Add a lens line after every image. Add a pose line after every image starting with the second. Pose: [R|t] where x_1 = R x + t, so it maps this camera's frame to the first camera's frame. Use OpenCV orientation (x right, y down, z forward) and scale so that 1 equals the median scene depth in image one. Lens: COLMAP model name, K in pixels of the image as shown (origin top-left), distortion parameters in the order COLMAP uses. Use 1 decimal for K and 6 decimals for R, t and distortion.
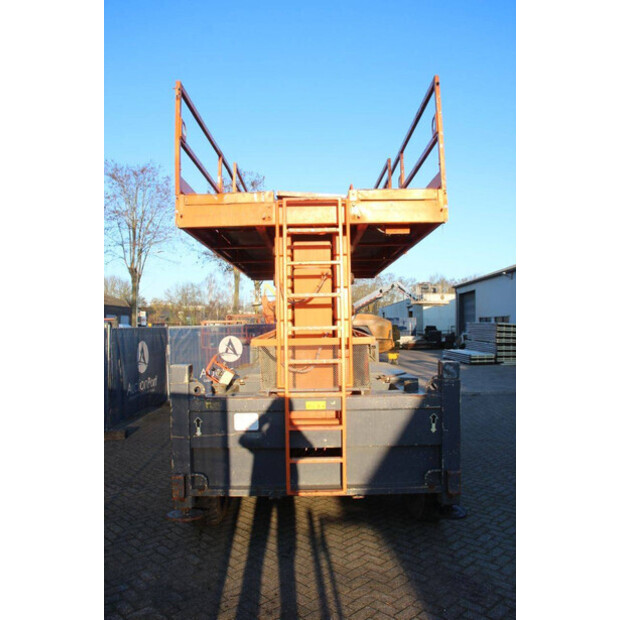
lens RADIAL K [[508.9, 0, 308.5], [0, 508.9, 313.5], [0, 0, 1]] dist [-0.149157, 0.105723]
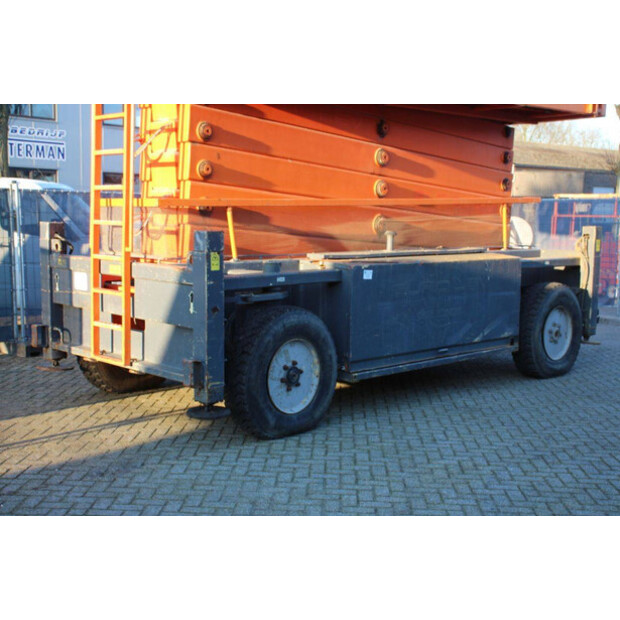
lens RADIAL K [[865.2, 0, 315.5], [0, 865.2, 311.9], [0, 0, 1]] dist [0.056424, 0.000000]
pose [[0.696732, 0.110219, -0.708814, 1.398196], [-0.009205, 0.989417, 0.144804, 0.019350], [0.717273, -0.094365, 0.690373, 0.132139]]
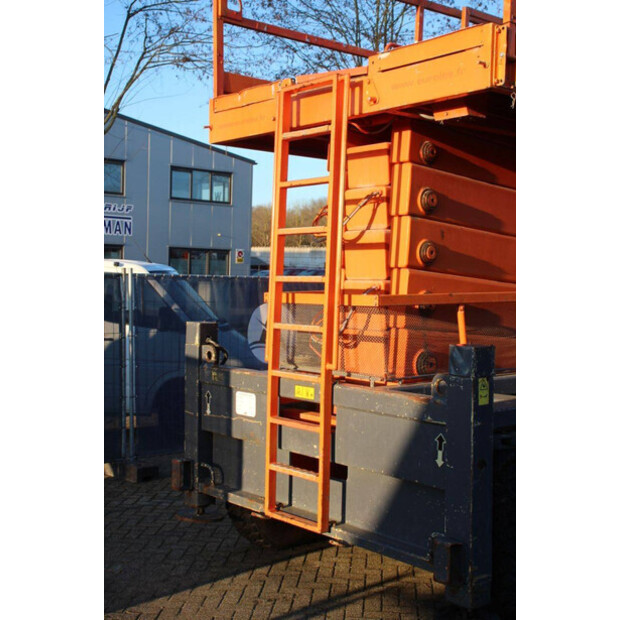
lens RADIAL K [[874.6, 0, 312.9], [0, 874.6, 312.5], [0, 0, 1]] dist [0.084302, 0.000000]
pose [[0.657327, 0.051259, -0.751860, 0.873667], [-0.005444, 0.997981, 0.063279, -0.000763], [0.753586, -0.037502, 0.656279, 0.232910]]
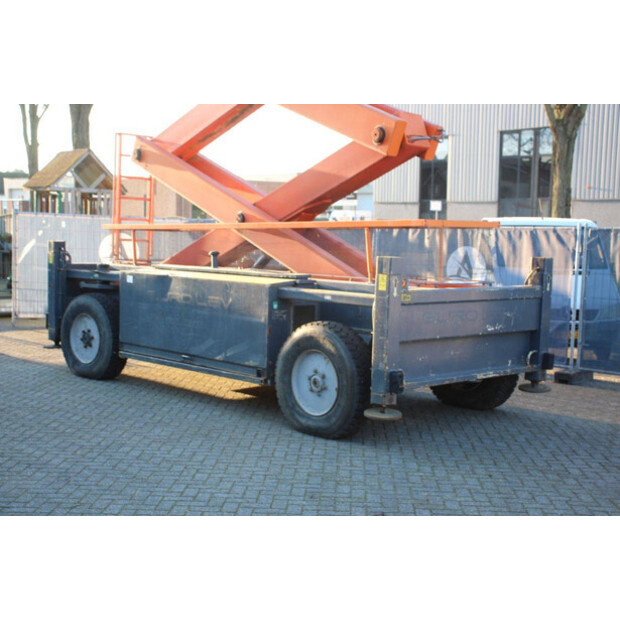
lens RADIAL K [[925.5, 0, 309.2], [0, 925.5, 312.1], [0, 0, 1]] dist [0.083225, 0.000000]
pose [[-0.714130, 0.054854, -0.697861, 1.608945], [-0.000379, 0.996895, 0.078747, 0.086587], [0.700013, 0.056500, -0.711892, 3.360408]]
